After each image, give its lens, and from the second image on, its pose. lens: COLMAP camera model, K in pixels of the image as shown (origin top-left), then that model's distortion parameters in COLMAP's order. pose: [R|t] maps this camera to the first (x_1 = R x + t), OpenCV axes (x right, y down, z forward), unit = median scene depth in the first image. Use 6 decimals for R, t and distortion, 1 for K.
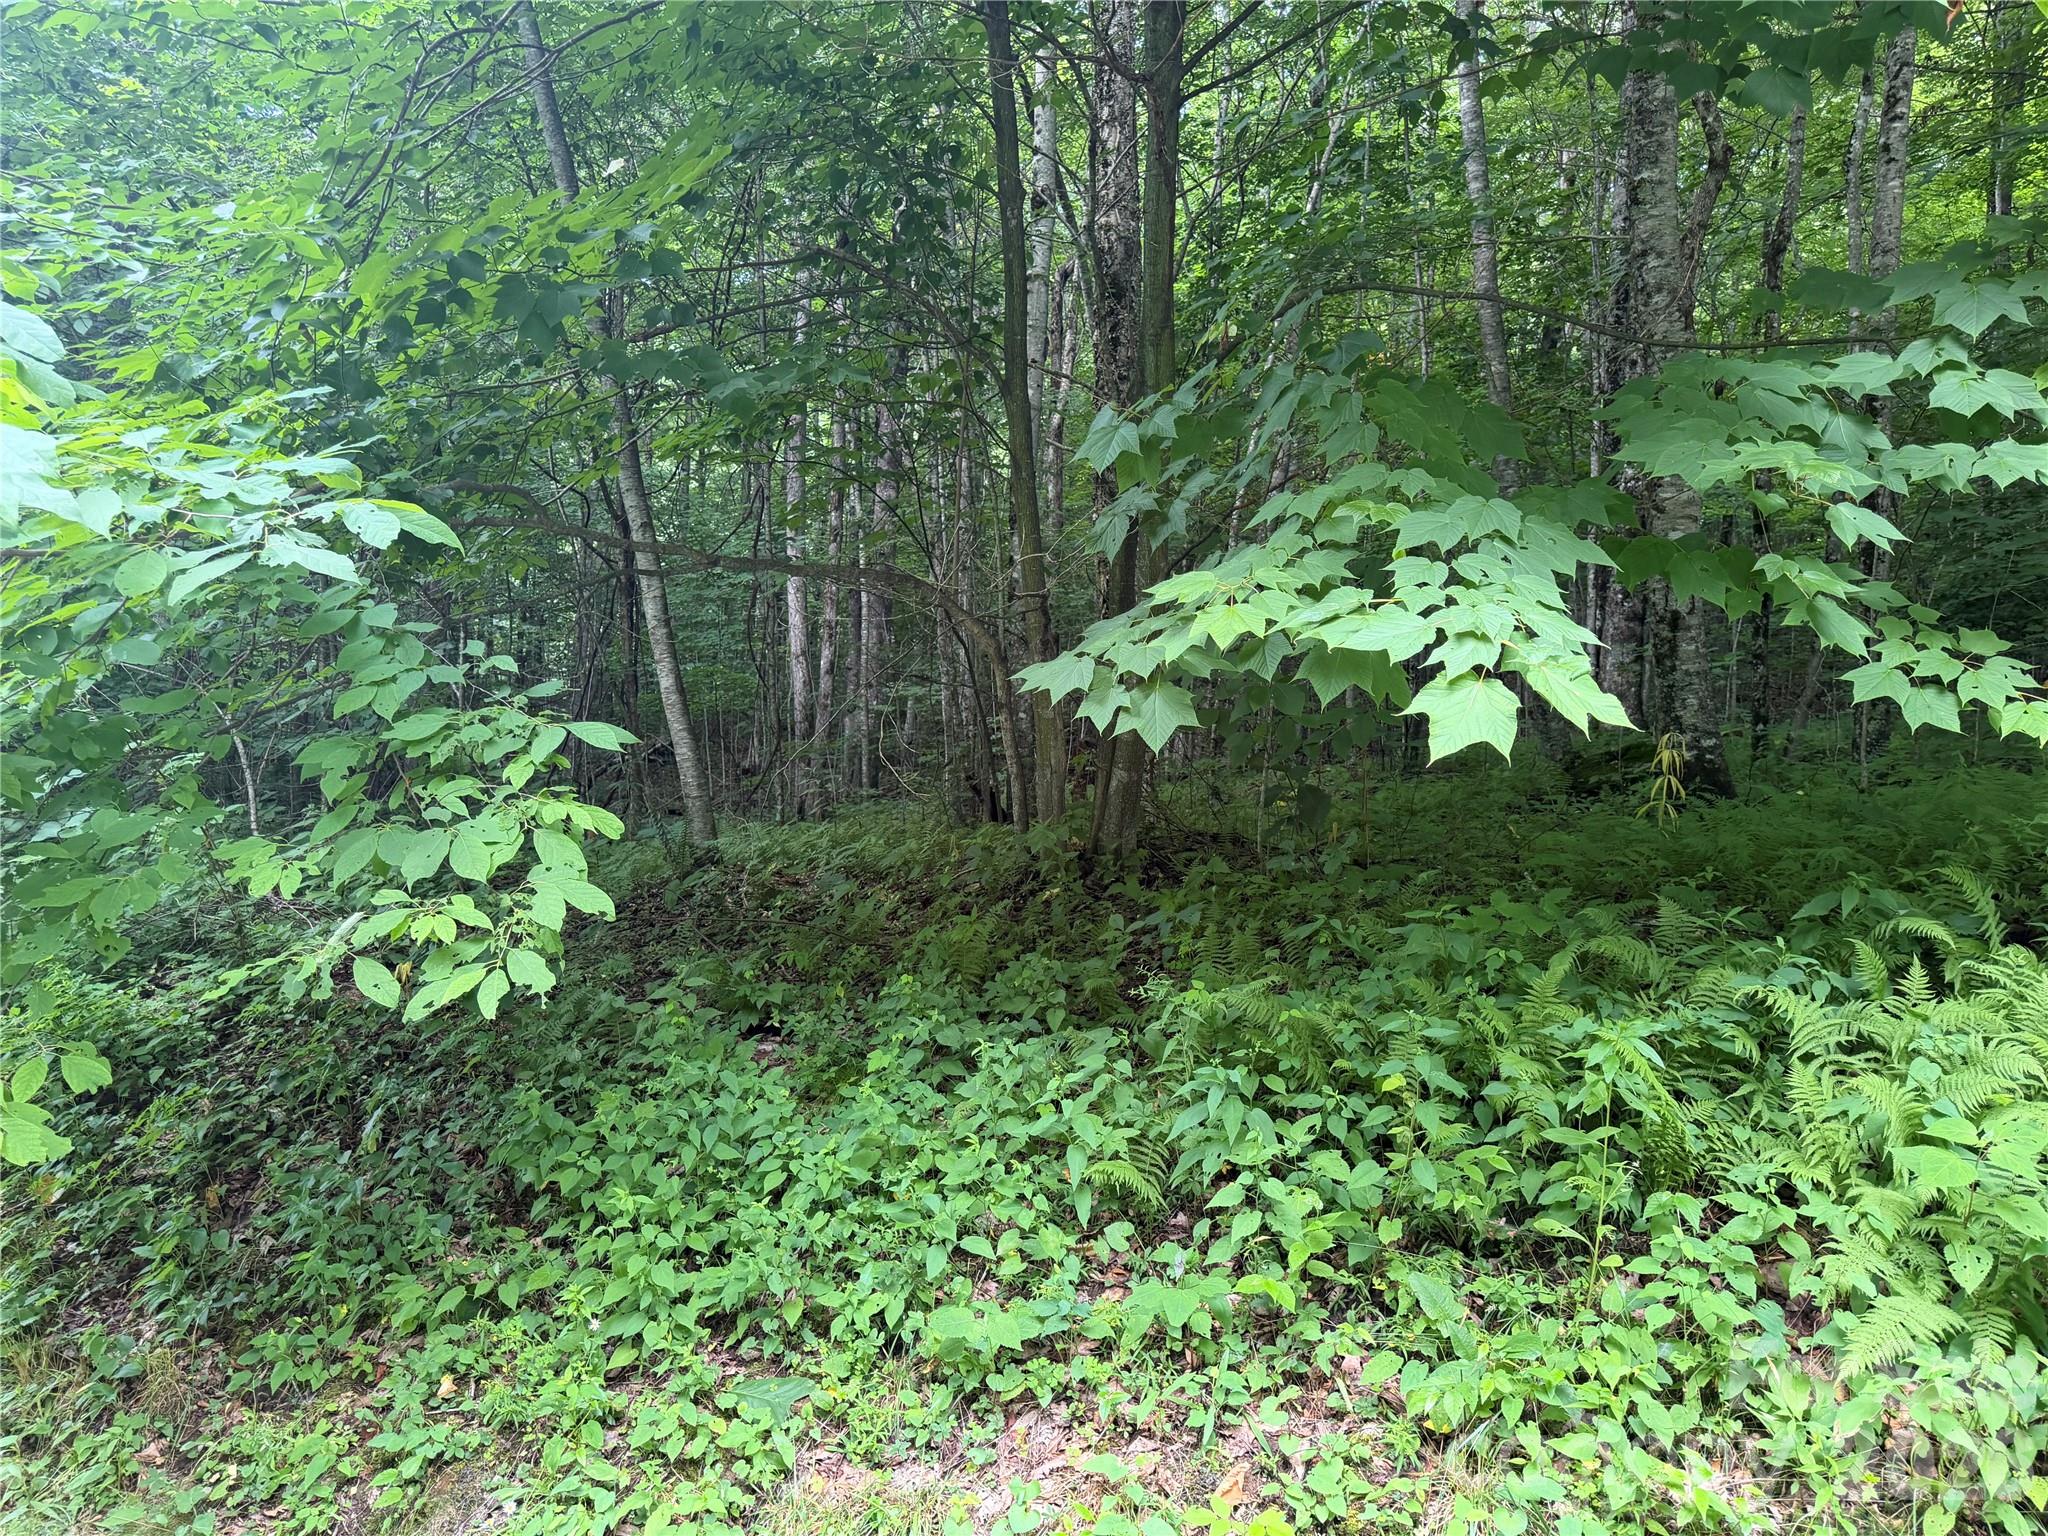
lens RADIAL K [[1420.7, 0, 1026.1], [0, 1420.7, 767.5], [0, 0, 1]] dist [0.010935, -0.021806]
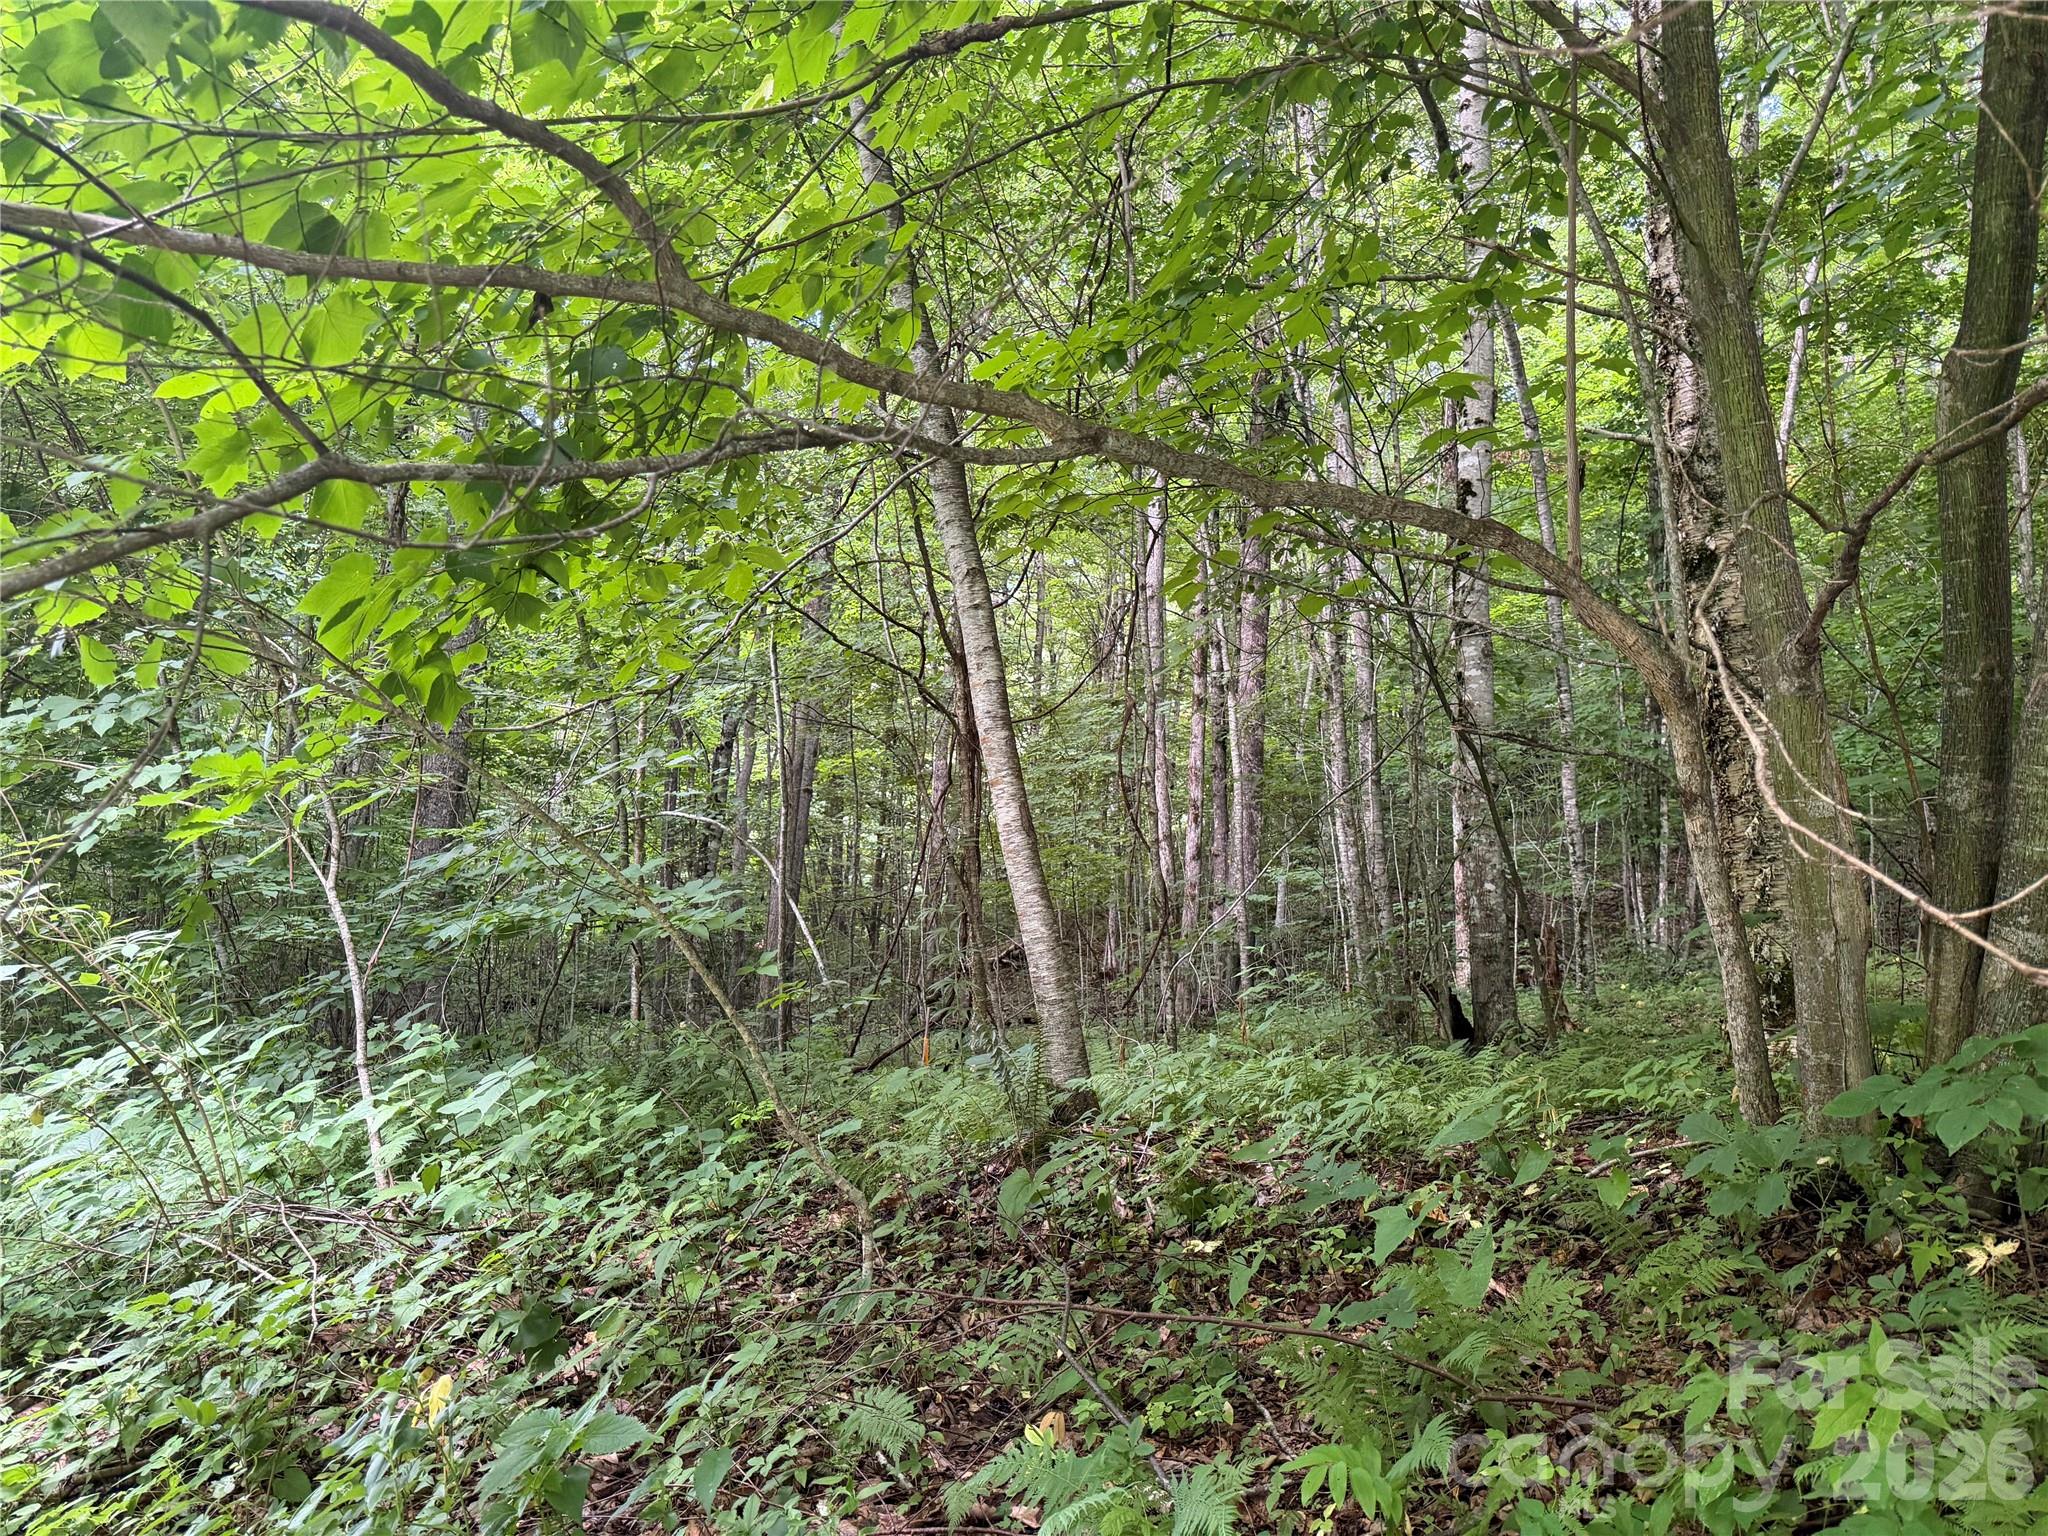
lens RADIAL K [[1420.7, 0, 1021.7], [0, 1420.7, 772.2], [0, 0, 1]] dist [0.010935, -0.021806]
pose [[0.969755, -0.042824, -0.240295, -0.094864], [0.008945, 0.990062, -0.140345, 0.008381], [0.243917, 0.133951, 0.960501, 0.396230]]
